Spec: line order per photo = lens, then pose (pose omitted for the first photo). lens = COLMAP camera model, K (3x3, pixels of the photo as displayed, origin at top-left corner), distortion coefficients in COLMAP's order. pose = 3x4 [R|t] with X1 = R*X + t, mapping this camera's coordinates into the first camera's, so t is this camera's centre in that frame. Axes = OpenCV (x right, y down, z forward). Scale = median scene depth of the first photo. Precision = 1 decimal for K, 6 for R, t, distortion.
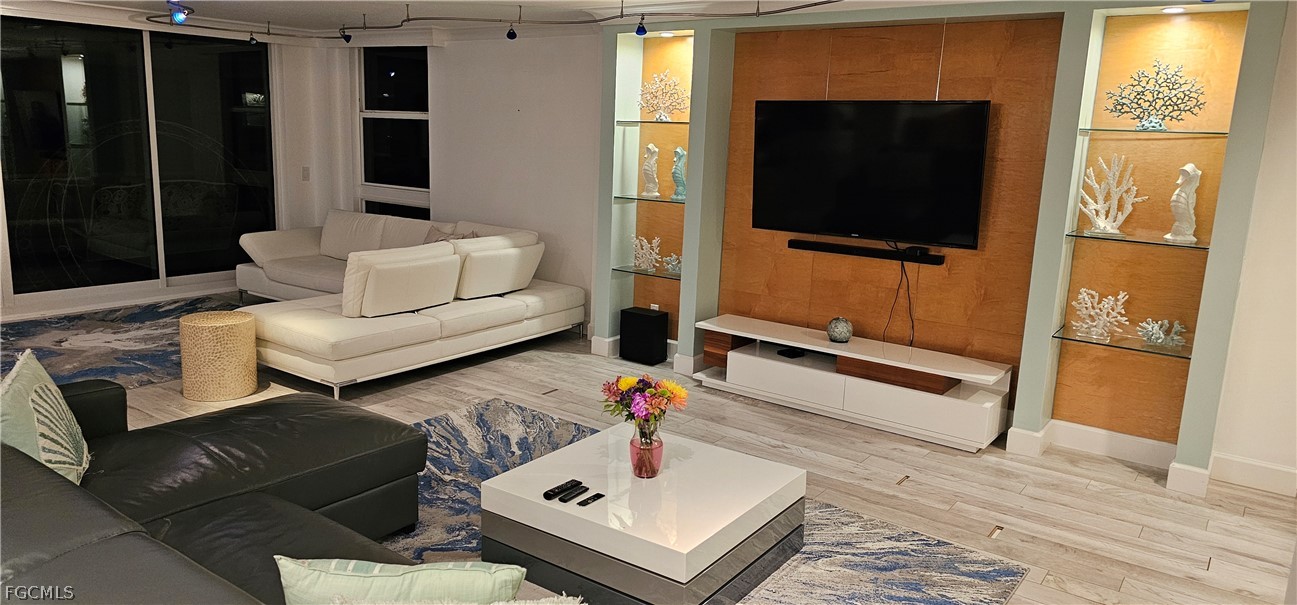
lens RADIAL K [[854.9, 0, 604.8], [0, 854.9, 299.4], [0, 0, 1]] dist [0.024224, -0.001851]
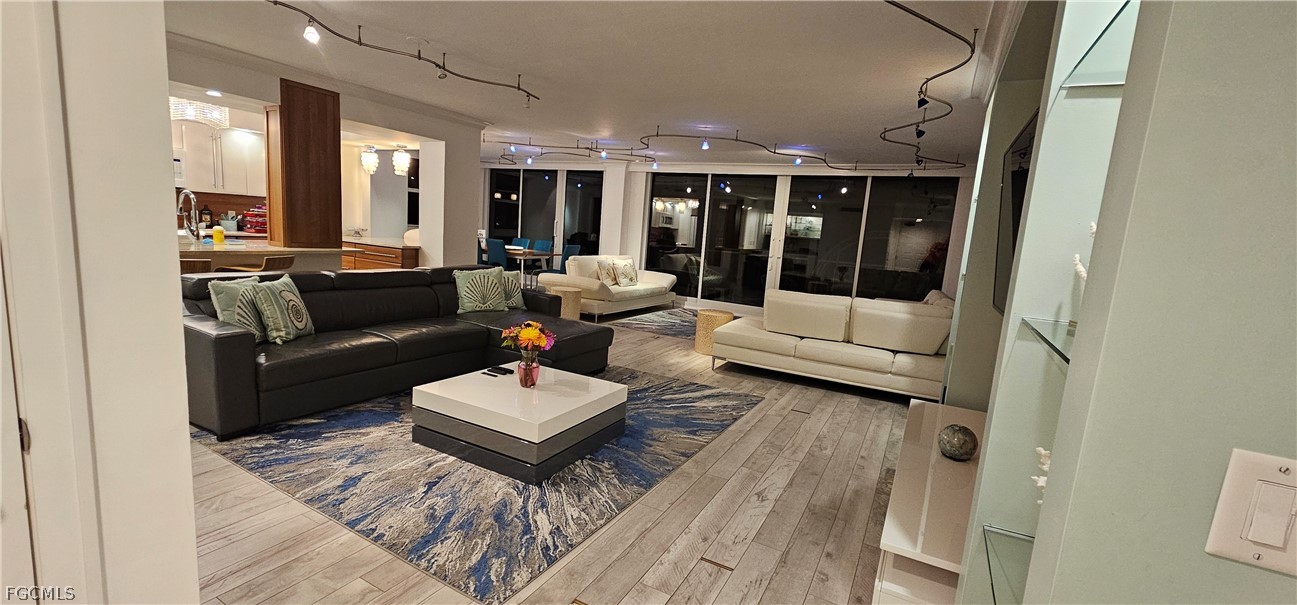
lens RADIAL K [[533.0, 0, 648.9], [0, 533.0, 318.0], [0, 0, 1]] dist [0.000487, 0.000025]
pose [[0.177415, 0.149082, -0.972779, 0.666810], [-0.259803, 0.960489, 0.099816, -0.043981], [0.949224, 0.235022, 0.209137, 0.642201]]
